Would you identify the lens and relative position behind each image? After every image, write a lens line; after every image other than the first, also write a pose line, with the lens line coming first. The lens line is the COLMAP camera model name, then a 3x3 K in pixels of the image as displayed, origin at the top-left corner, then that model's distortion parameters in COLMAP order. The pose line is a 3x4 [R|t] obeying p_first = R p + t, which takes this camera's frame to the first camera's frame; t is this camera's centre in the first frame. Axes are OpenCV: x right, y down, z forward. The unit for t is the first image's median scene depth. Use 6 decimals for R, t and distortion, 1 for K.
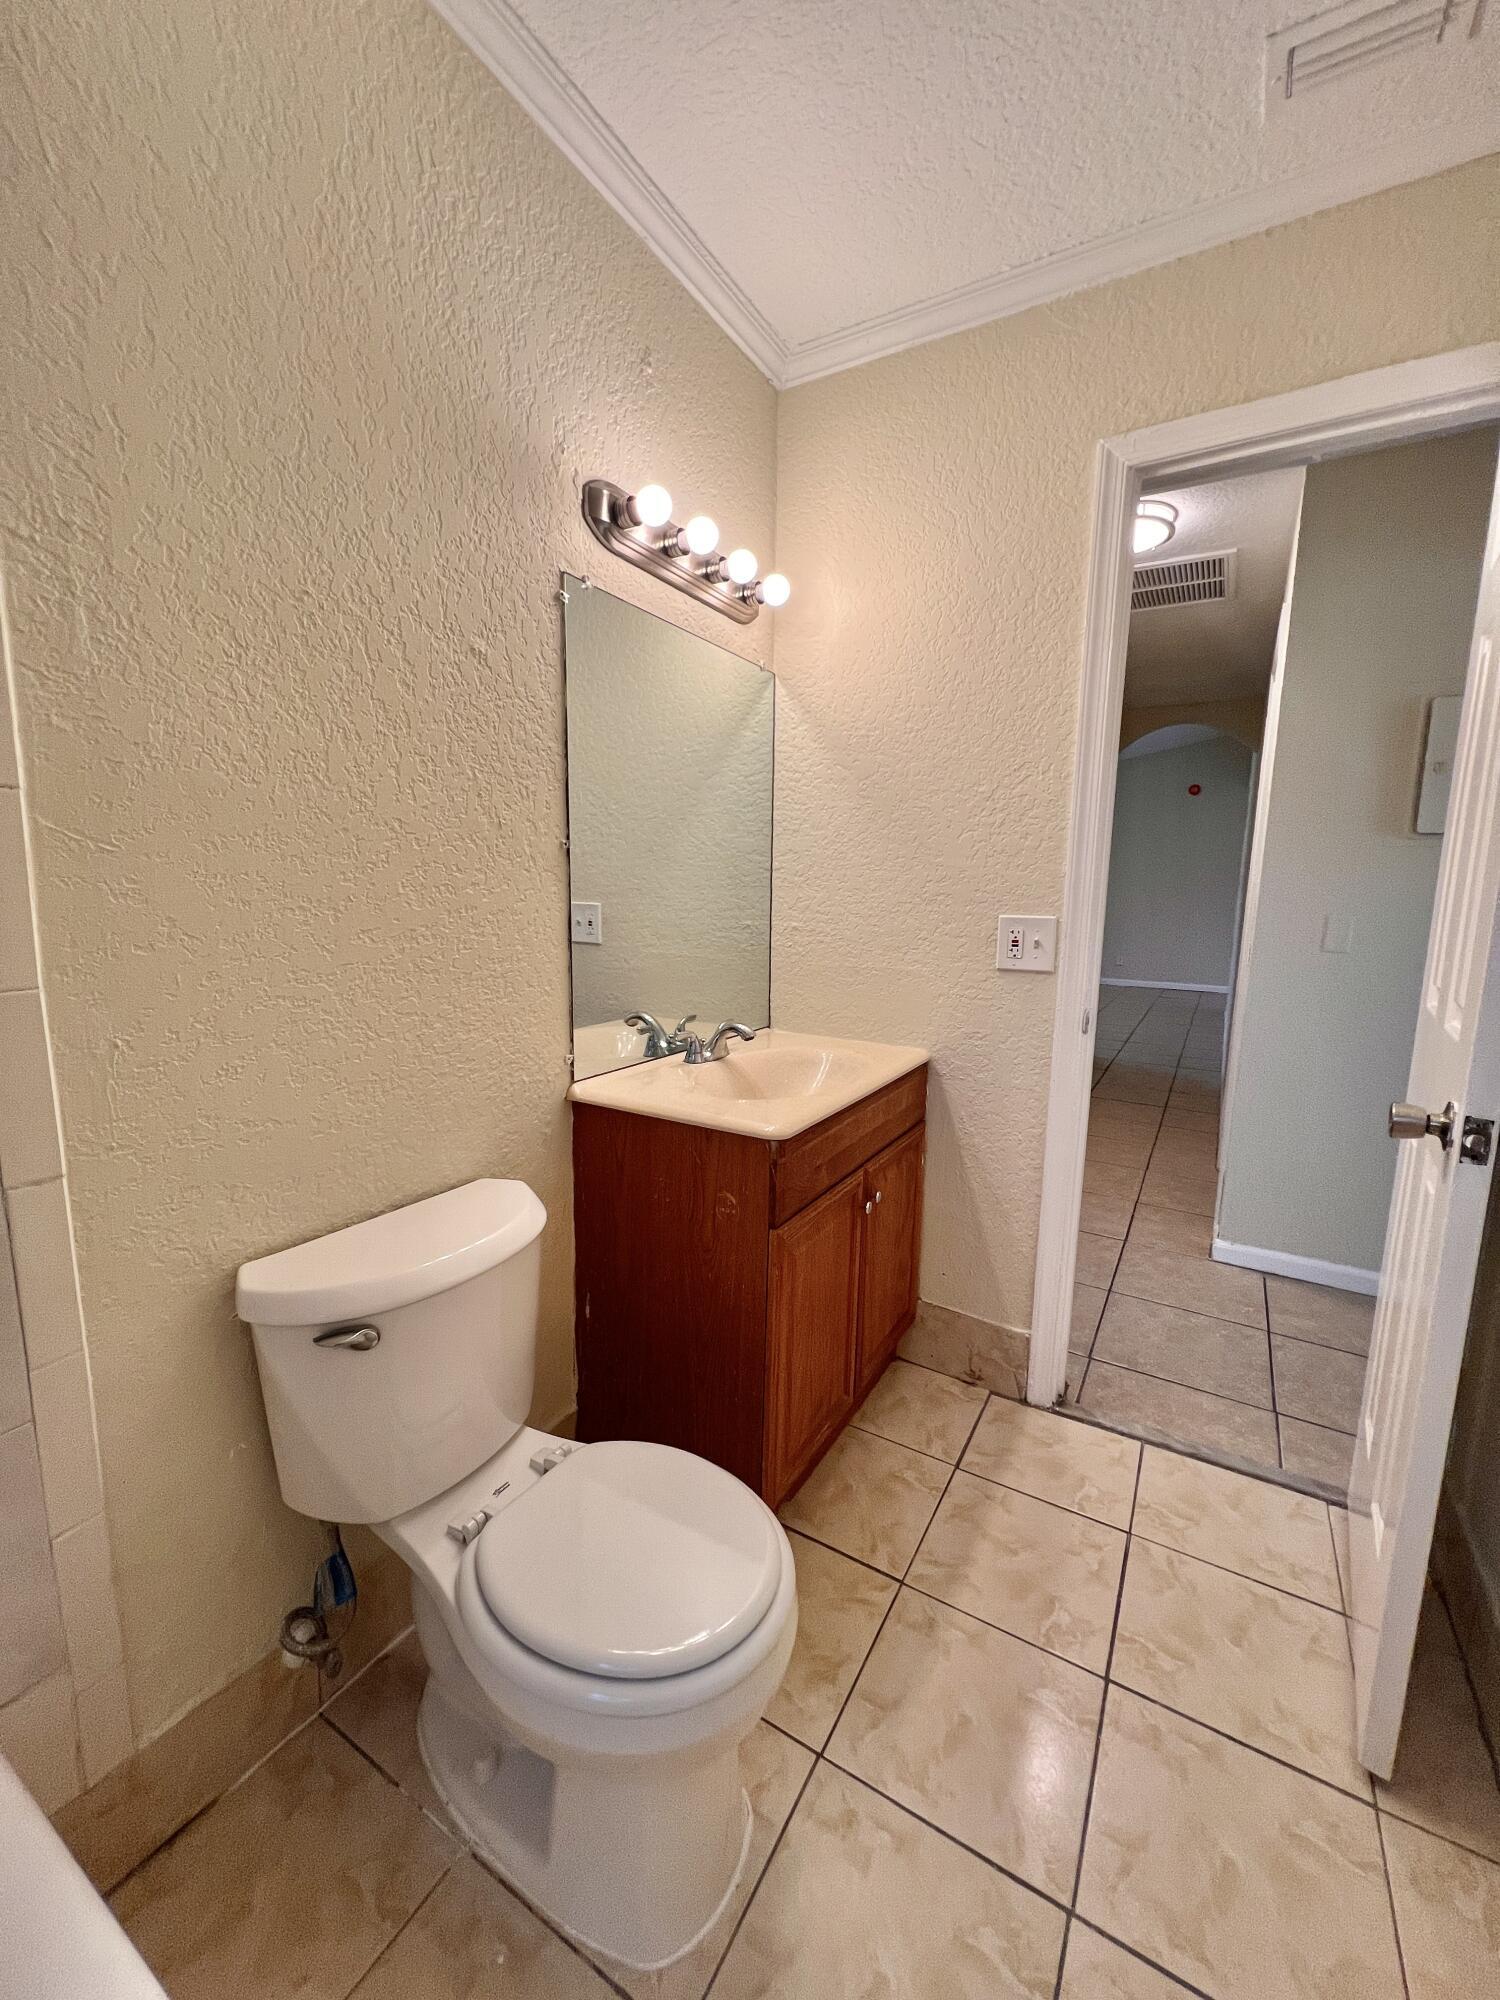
lens RADIAL K [[799.0, 0, 748.9], [0, 799.0, 1006.0], [0, 0, 1]] dist [-0.002088, 0.001064]
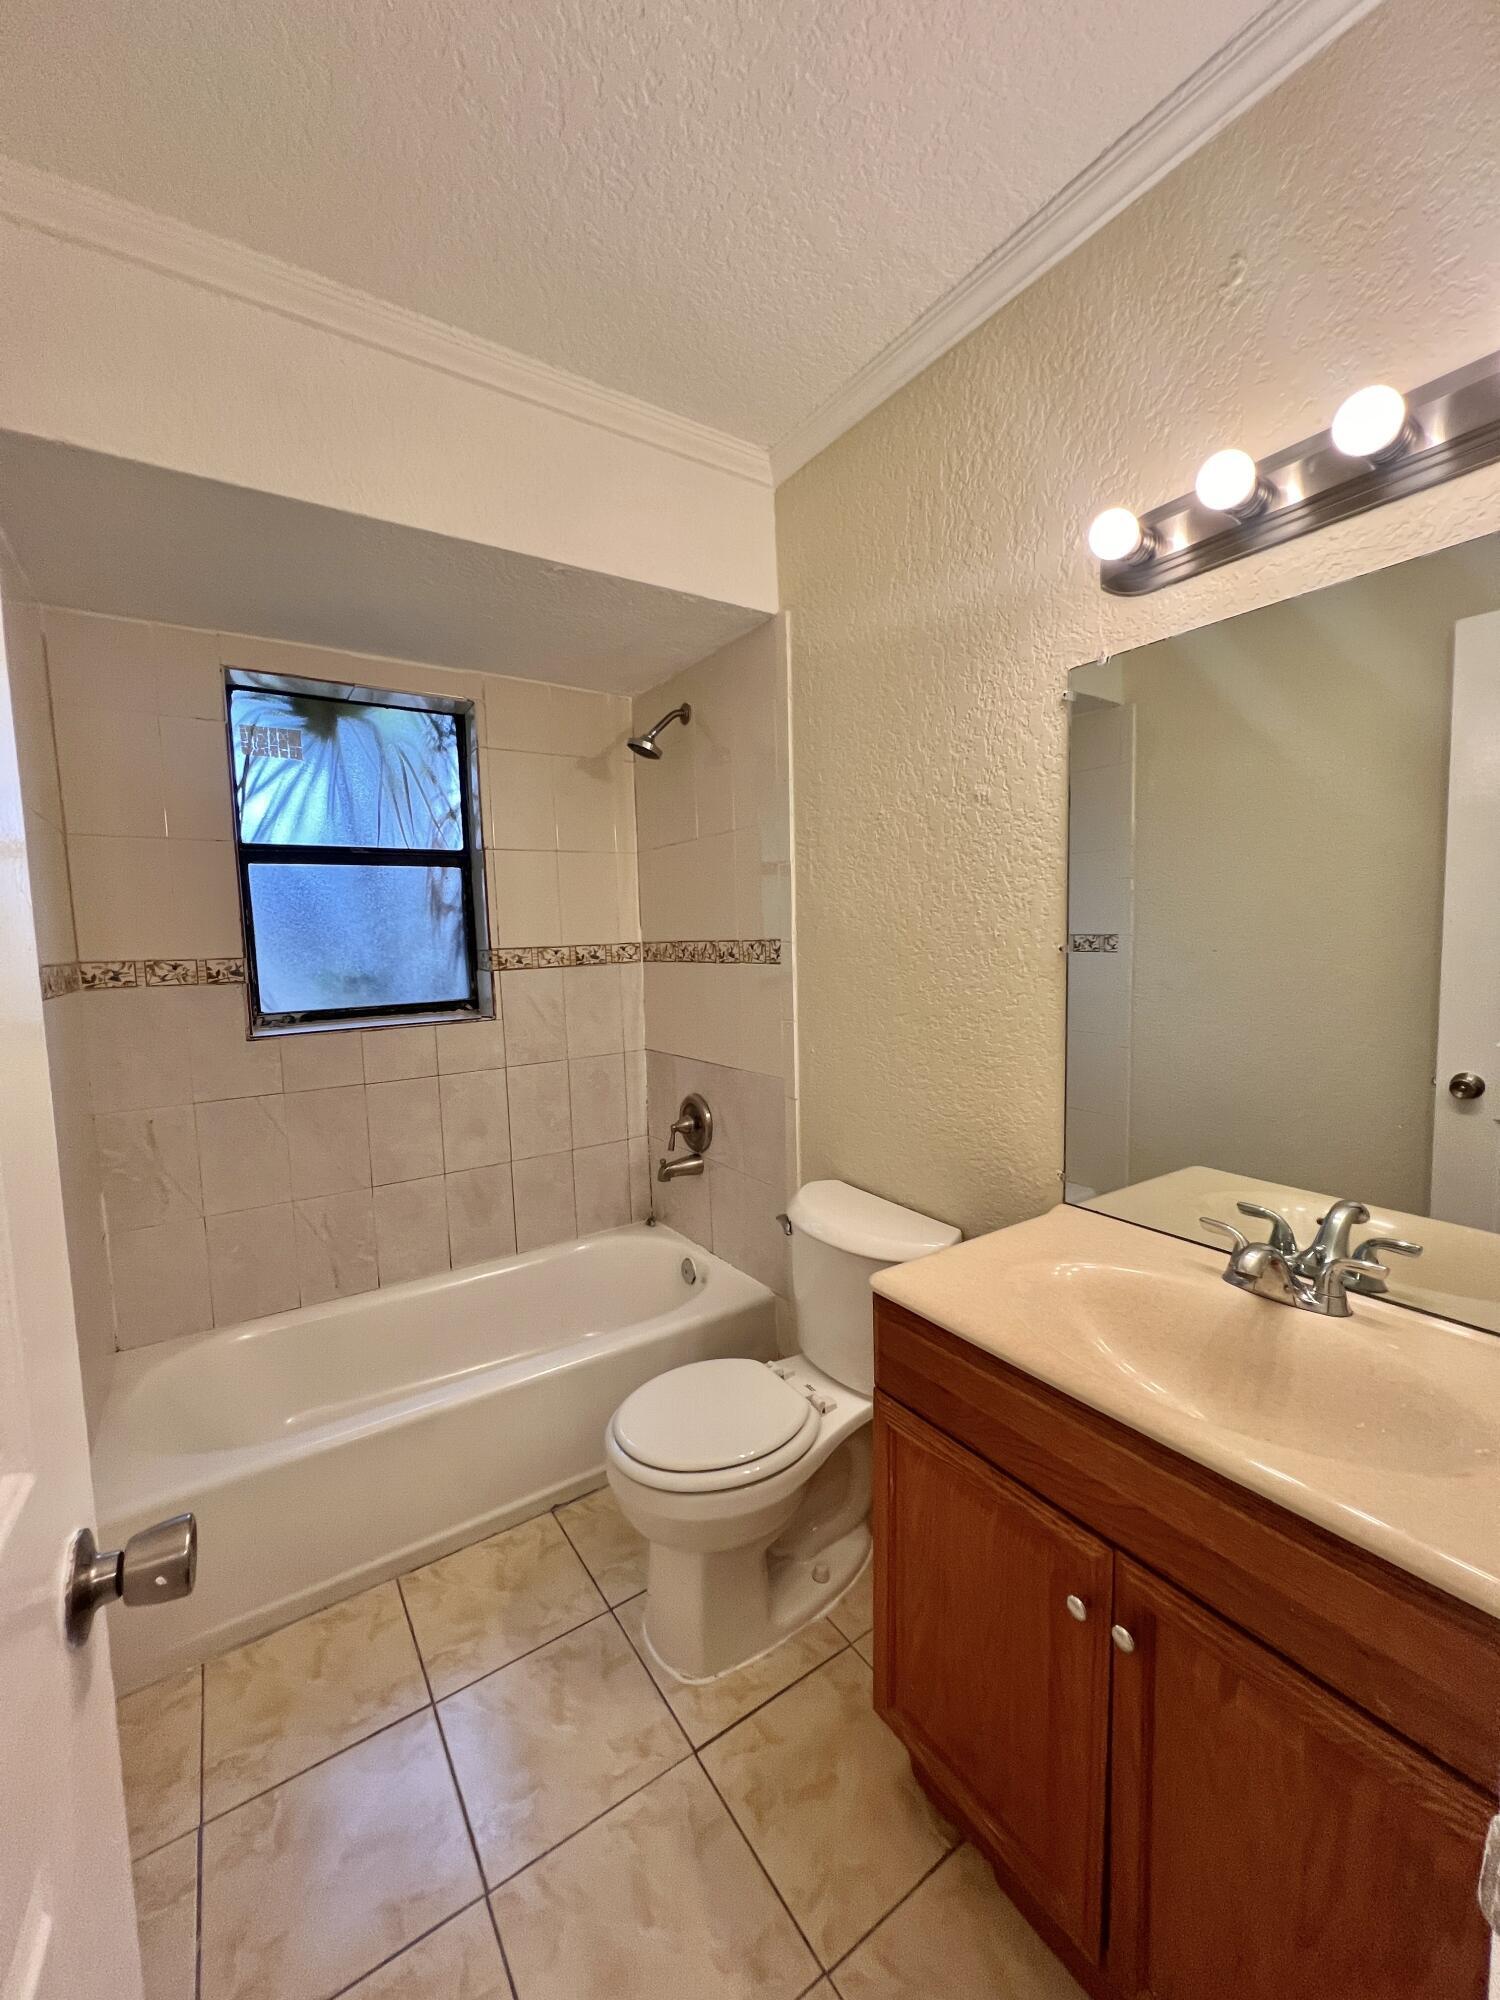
lens RADIAL K [[799.0, 0, 748.9], [0, 799.0, 1006.0], [0, 0, 1]] dist [-0.002088, 0.001064]
pose [[-0.431410, 0.075224, -0.899014, 0.919950], [-0.118229, 0.983209, 0.139003, -0.261506], [0.894376, 0.166256, -0.415273, 1.249330]]
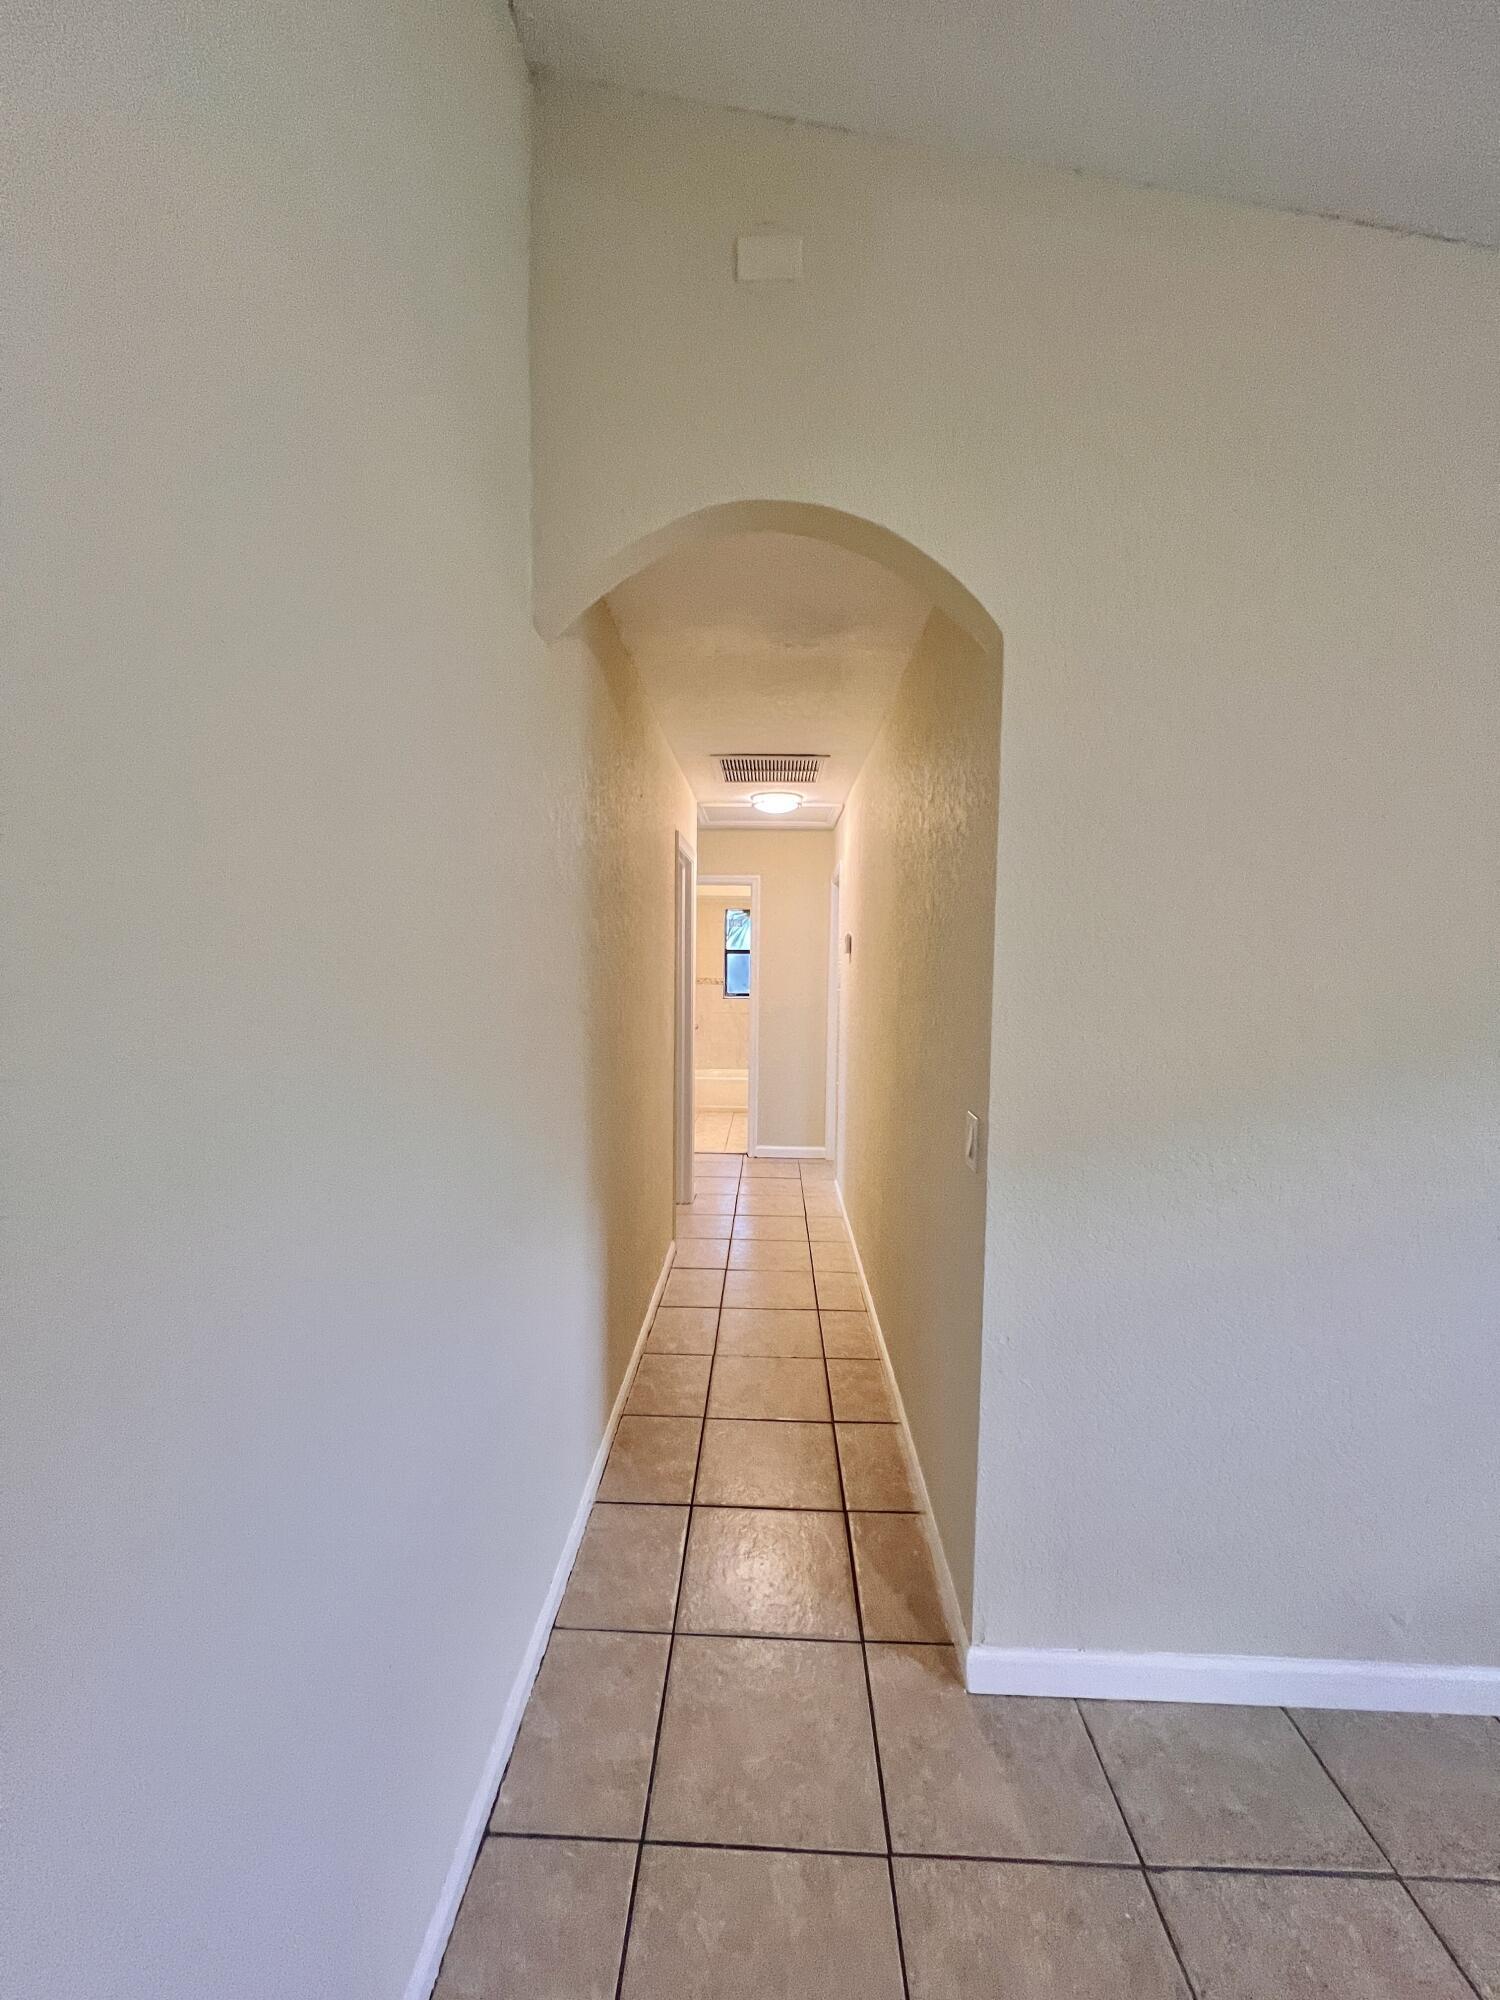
lens RADIAL K [[799.0, 0, 748.9], [0, 799.0, 1006.0], [0, 0, 1]] dist [-0.002088, 0.001064]
pose [[-0.868436, -0.007443, -0.495746, 0.950311], [-0.108926, 0.978323, 0.176124, -0.272003], [0.483689, 0.206952, -0.850421, 1.310548]]
